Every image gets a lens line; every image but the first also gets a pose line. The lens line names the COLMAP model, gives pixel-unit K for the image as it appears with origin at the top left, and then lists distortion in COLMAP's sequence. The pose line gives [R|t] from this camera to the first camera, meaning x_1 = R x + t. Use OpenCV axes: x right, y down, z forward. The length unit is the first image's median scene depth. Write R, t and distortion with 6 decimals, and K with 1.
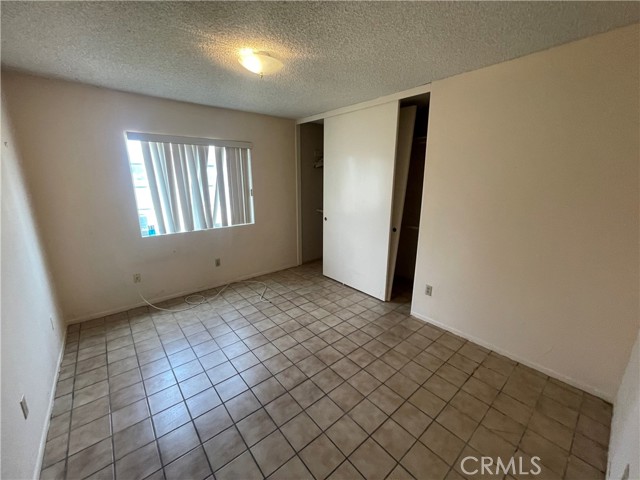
lens RADIAL K [[258.7, 0, 320.0], [0, 258.7, 240.0], [0, 0, 1]] dist [-0.000528, -0.000147]
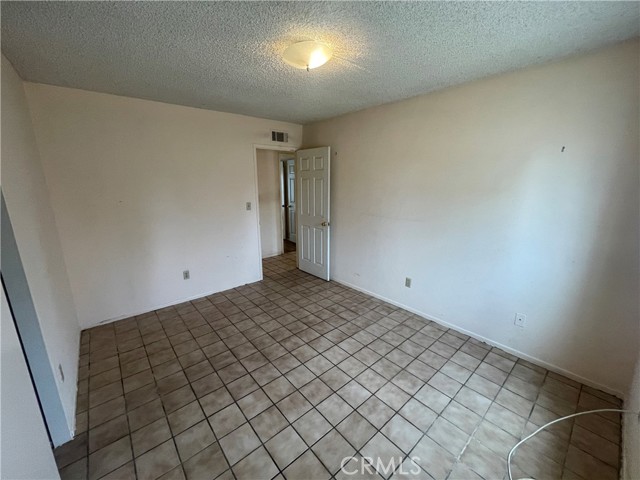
lens RADIAL K [[258.7, 0, 320.0], [0, 258.7, 240.0], [0, 0, 1]] dist [-0.000528, -0.000147]
pose [[-0.999935, 0.005860, -0.009750, -0.200342], [0.000781, 0.890427, 0.455125, -0.403407], [0.011348, 0.455088, -0.890374, 1.606482]]
